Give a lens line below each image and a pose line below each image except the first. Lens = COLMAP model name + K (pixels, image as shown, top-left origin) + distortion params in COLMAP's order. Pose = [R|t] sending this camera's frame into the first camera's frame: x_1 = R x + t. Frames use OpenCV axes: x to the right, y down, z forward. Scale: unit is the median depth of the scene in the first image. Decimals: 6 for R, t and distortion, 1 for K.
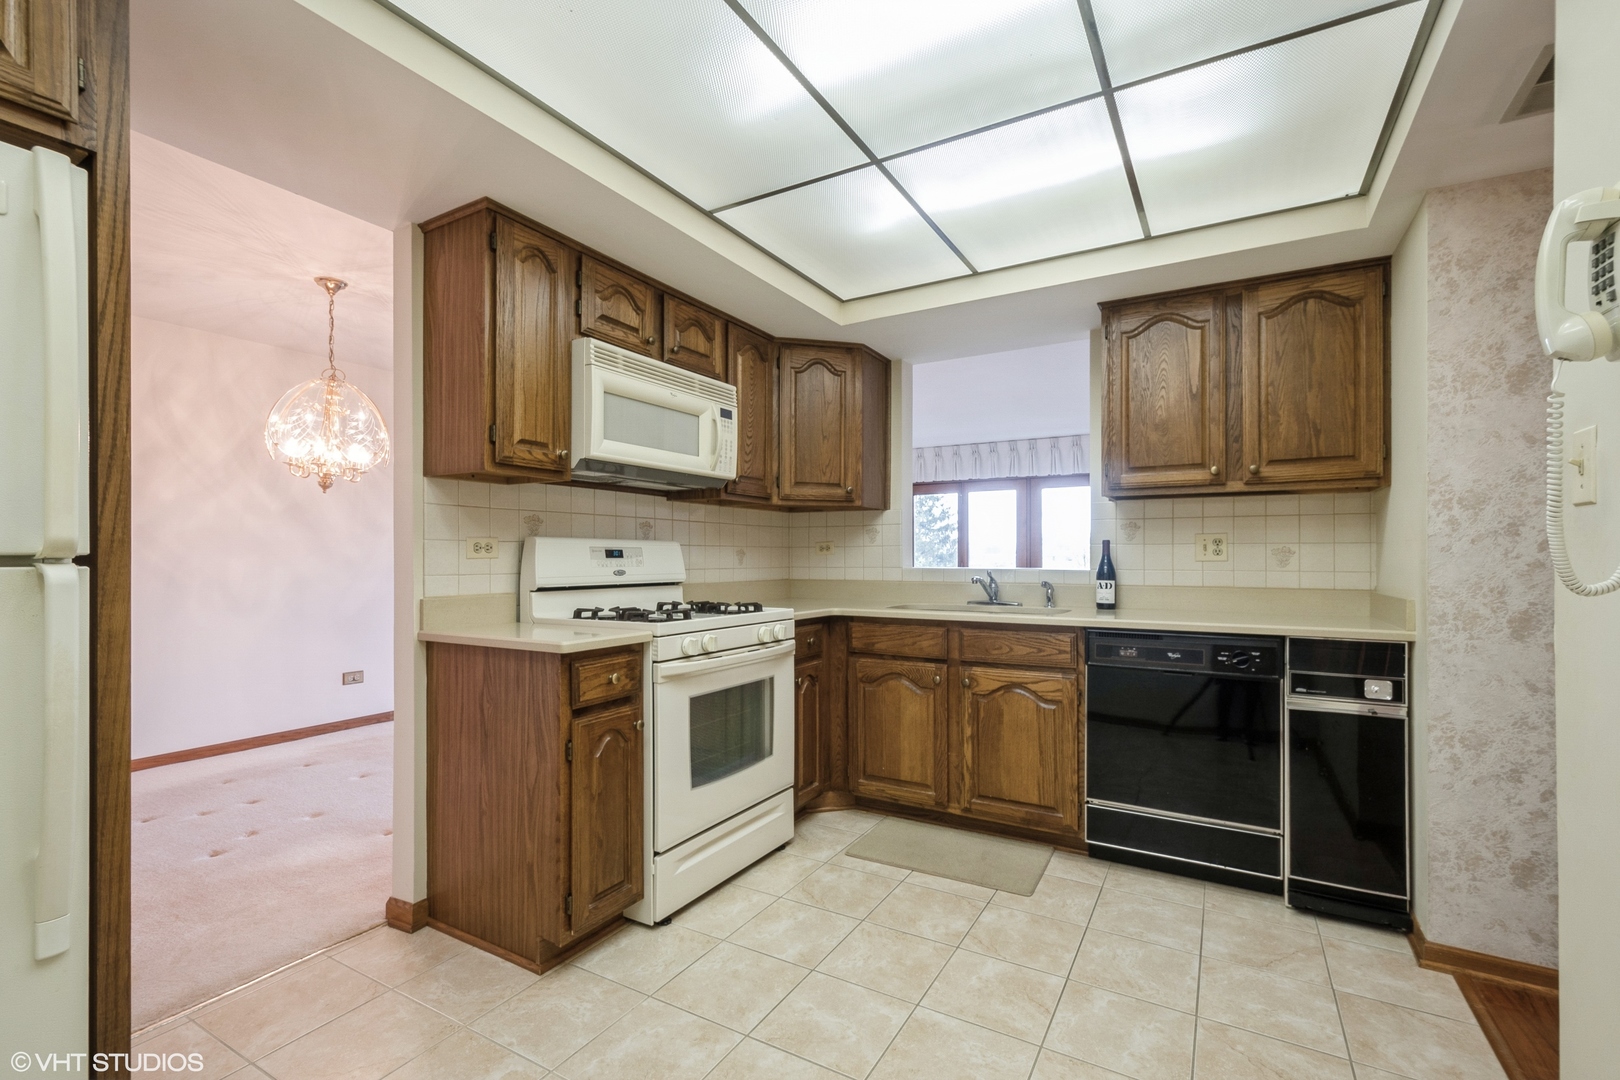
lens RADIAL K [[713.3, 0, 824.2], [0, 713.3, 548.0], [0, 0, 1]] dist [0.012244, -0.001463]
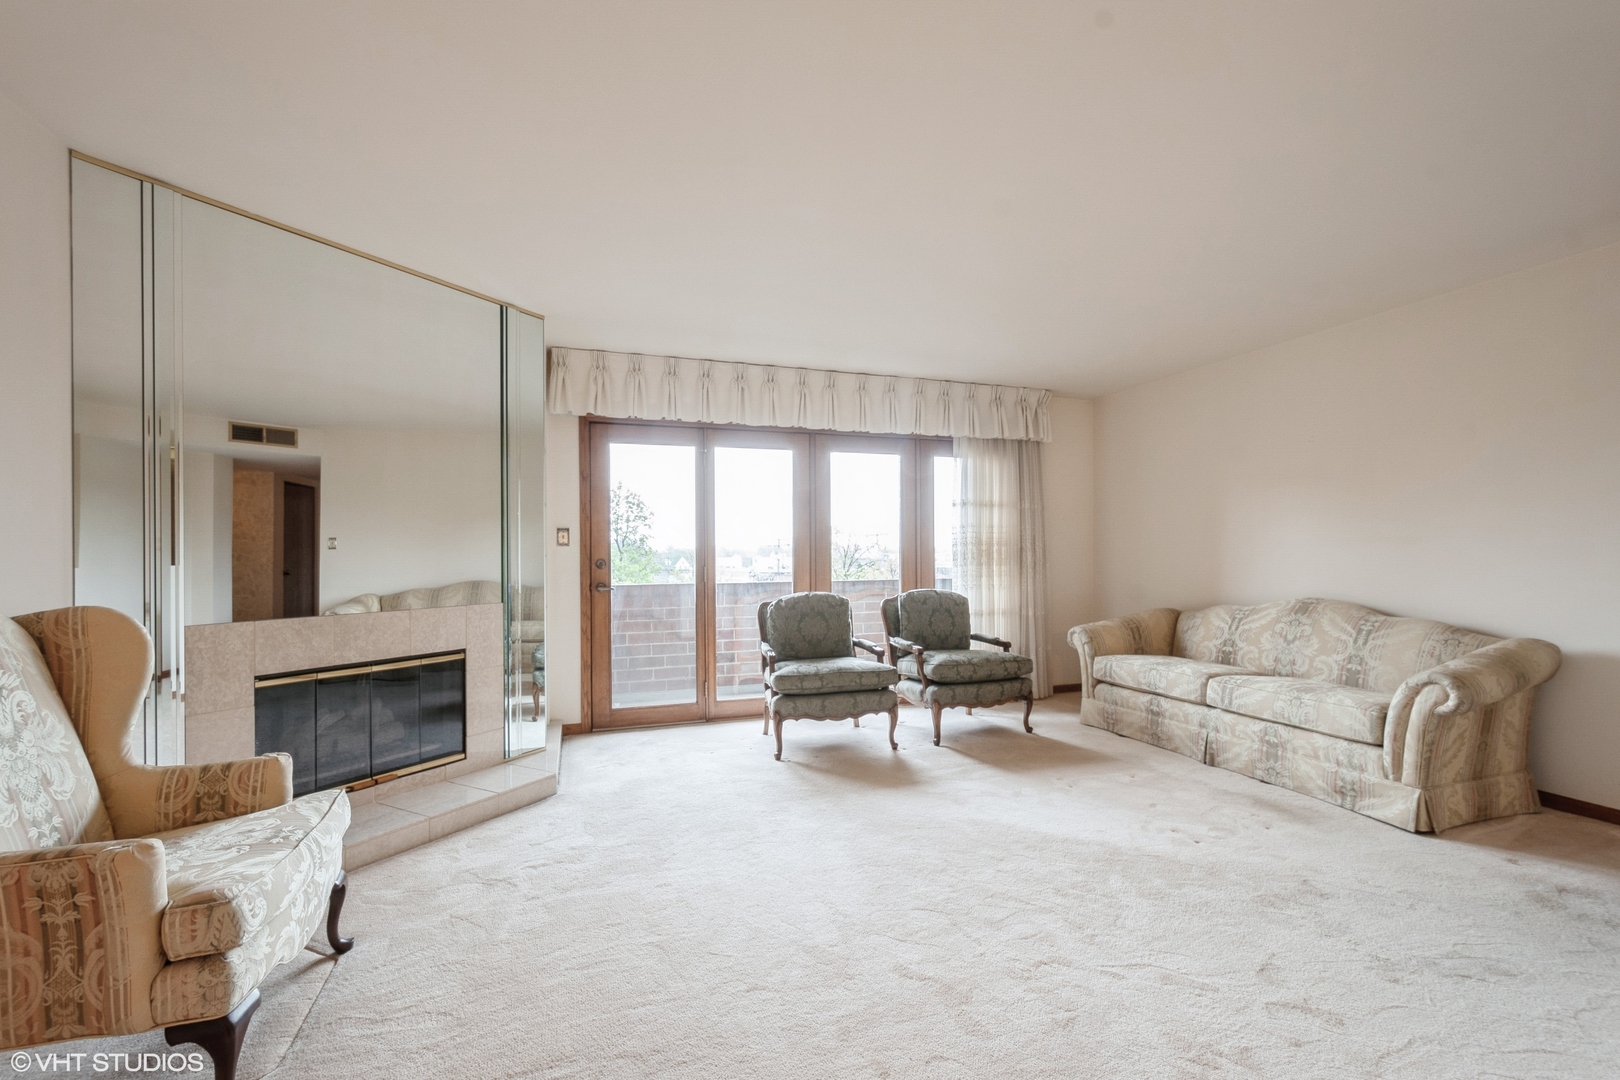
lens RADIAL K [[713.3, 0, 809.3], [0, 713.3, 551.5], [0, 0, 1]] dist [0.012244, -0.001463]
pose [[0.672481, 0.003434, 0.740106, -0.485015], [-0.006309, 0.999980, 0.001093, 0.018924], [-0.740087, -0.005404, 0.672489, 1.507668]]
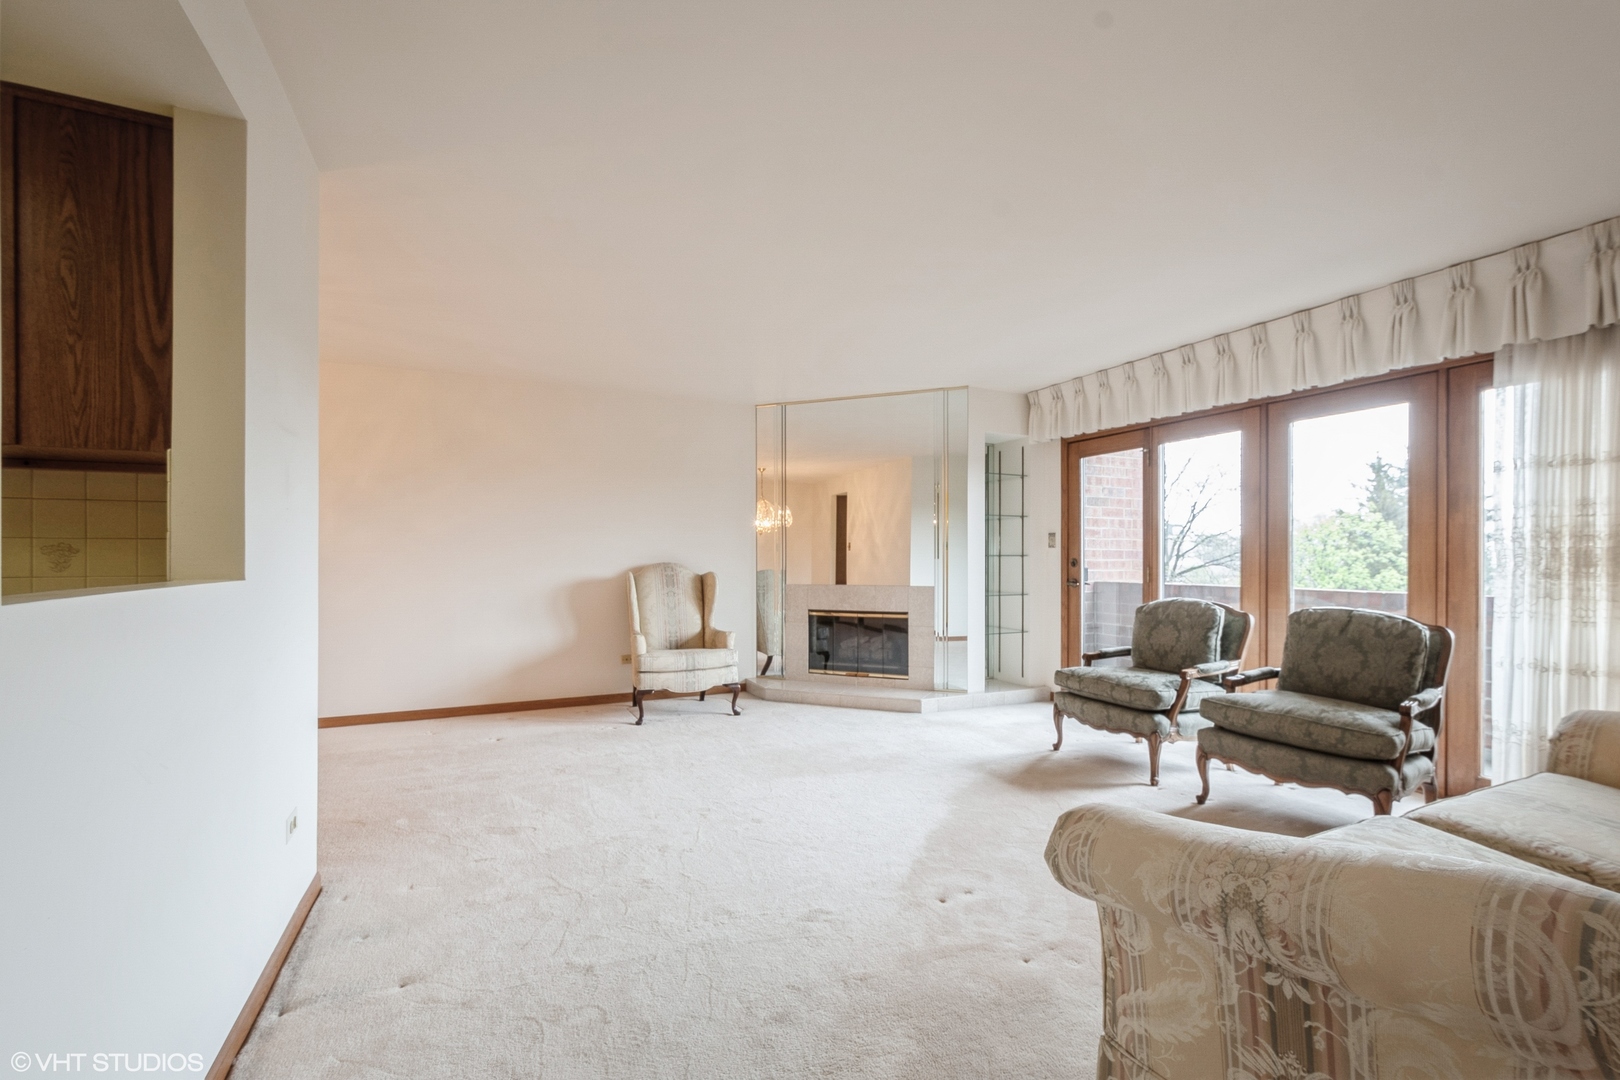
lens RADIAL K [[713.3, 0, 807.6], [0, 713.3, 546.9], [0, 0, 1]] dist [0.012244, -0.001463]
pose [[0.805109, -0.003056, -0.593119, 0.857865], [0.003320, 0.999994, -0.000645, 0.009148], [0.593118, -0.001450, 0.805114, 1.040199]]
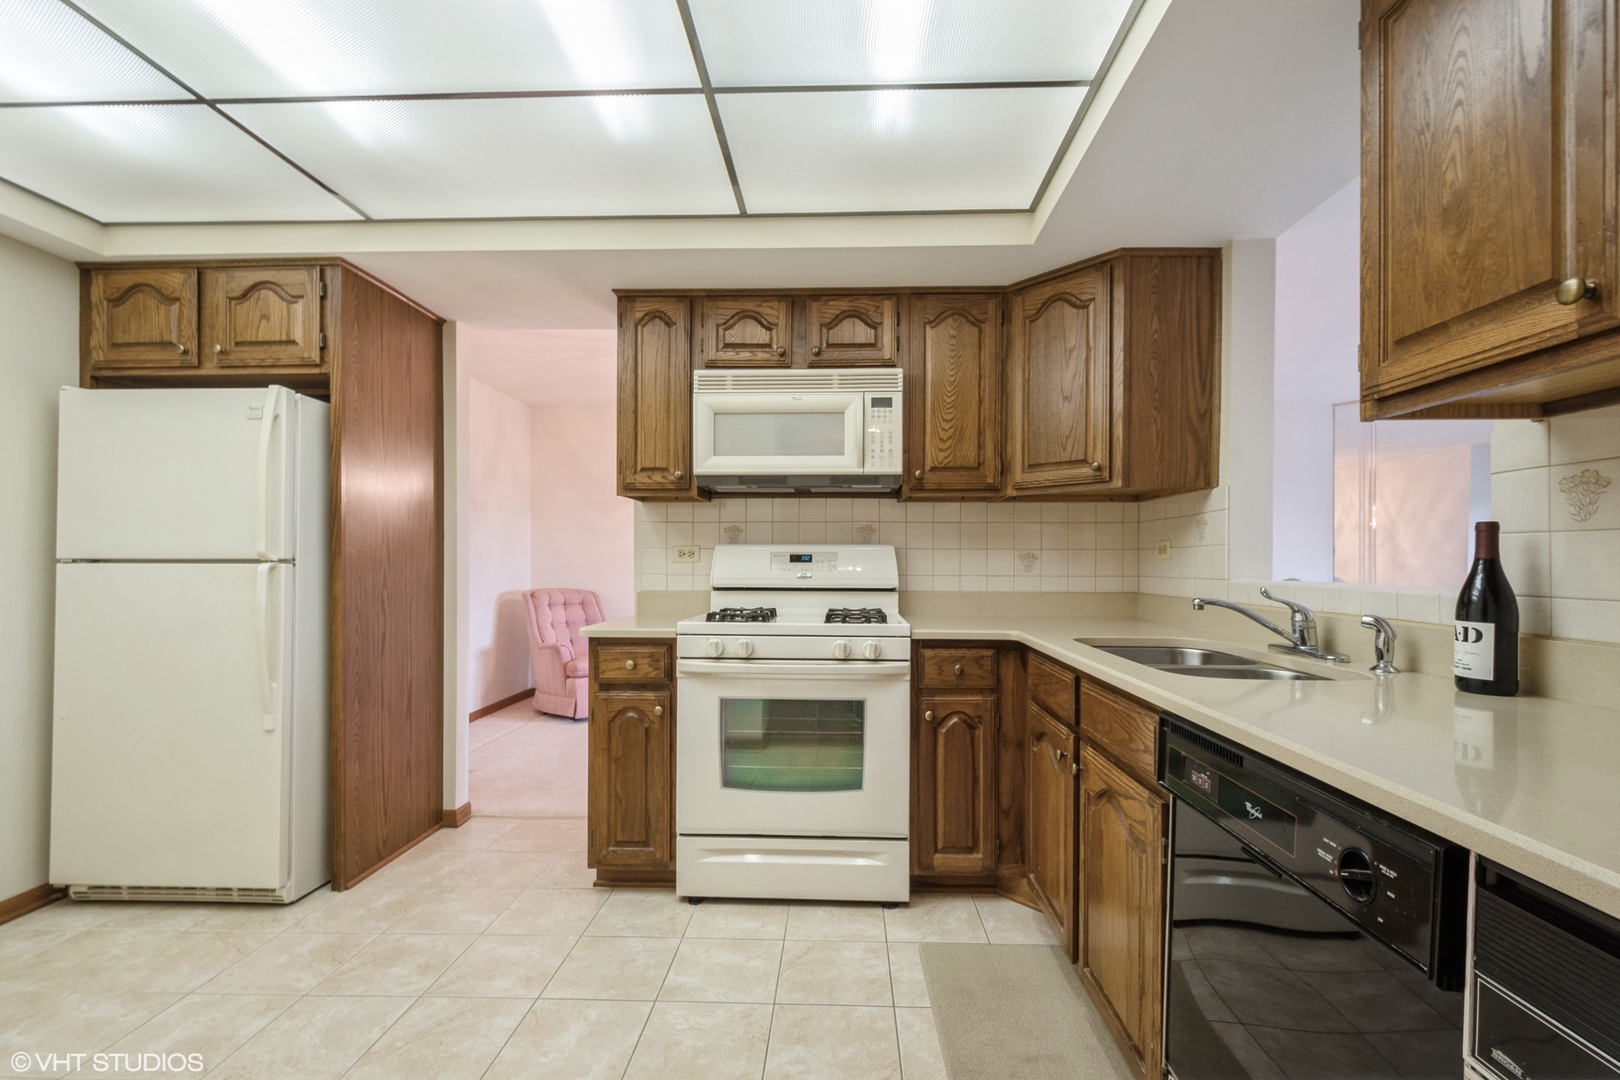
lens RADIAL K [[713.3, 0, 820.2], [0, 713.3, 556.0], [0, 0, 1]] dist [0.012244, -0.001463]
pose [[0.464796, -0.004500, -0.885406, 0.649795], [0.008004, 0.999968, -0.000881, 0.005832], [0.885382, -0.006677, 0.464817, 0.535338]]
